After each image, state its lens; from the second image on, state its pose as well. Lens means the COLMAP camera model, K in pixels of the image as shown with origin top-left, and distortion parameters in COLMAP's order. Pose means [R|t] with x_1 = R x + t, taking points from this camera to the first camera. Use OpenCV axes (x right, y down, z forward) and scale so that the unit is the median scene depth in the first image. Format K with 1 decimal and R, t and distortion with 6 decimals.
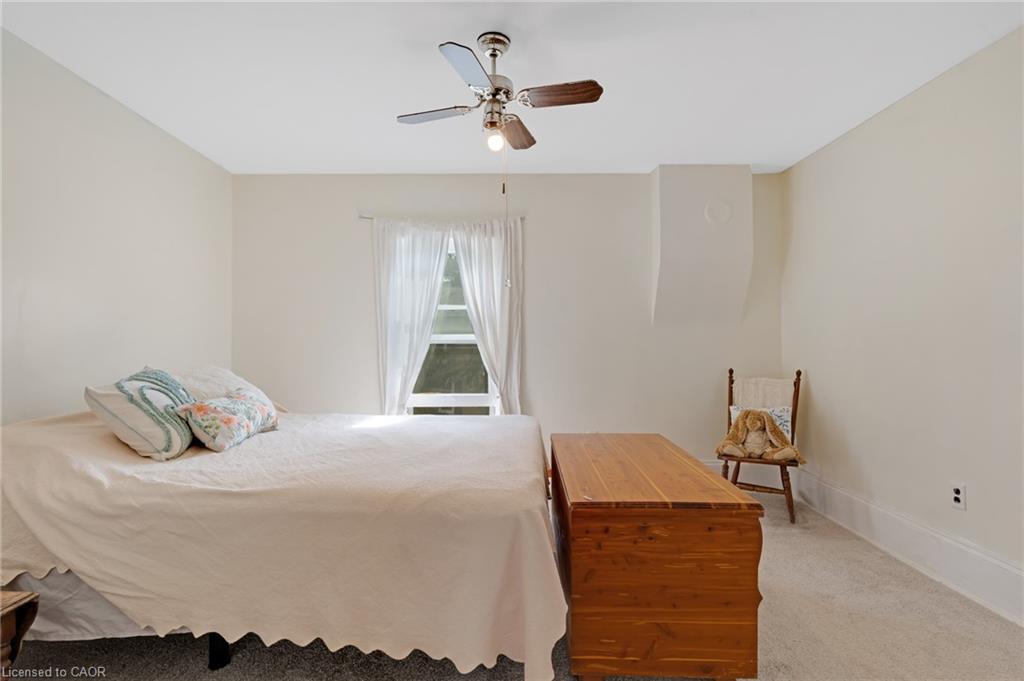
lens RADIAL K [[480.1, 0, 507.3], [0, 480.1, 348.3], [0, 0, 1]] dist [-0.001443, -0.000060]
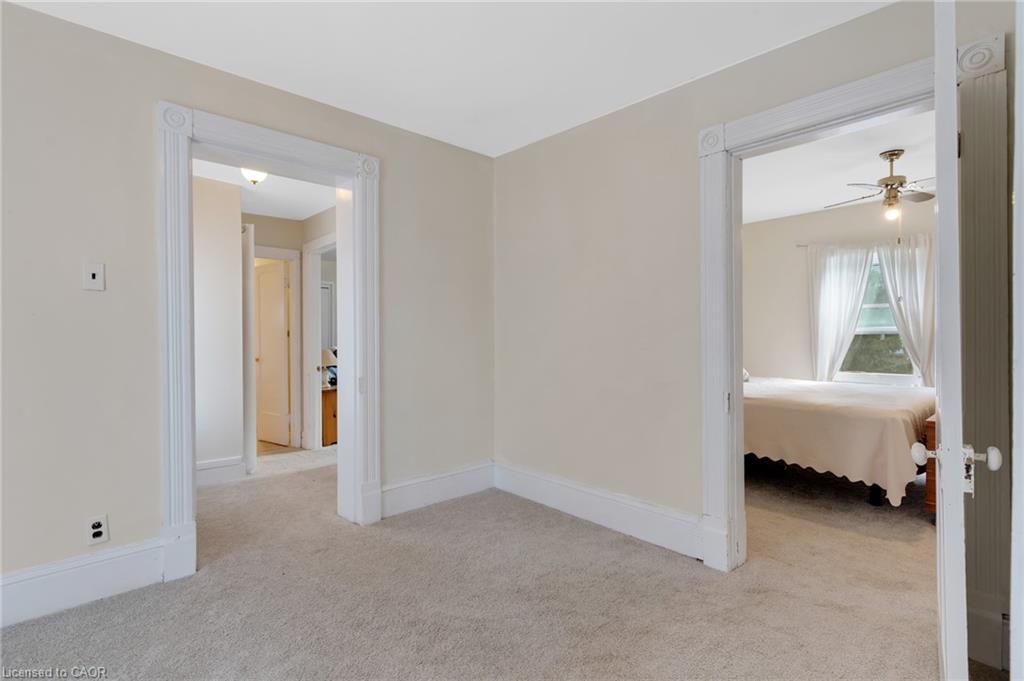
lens RADIAL K [[480.1, 0, 511.3], [0, 480.1, 343.0], [0, 0, 1]] dist [-0.001443, -0.000060]
pose [[0.681633, 0.010708, -0.731616, 0.167515], [-0.000060, 0.999894, 0.014579, -0.003610], [0.731694, -0.009894, 0.681561, -0.625064]]
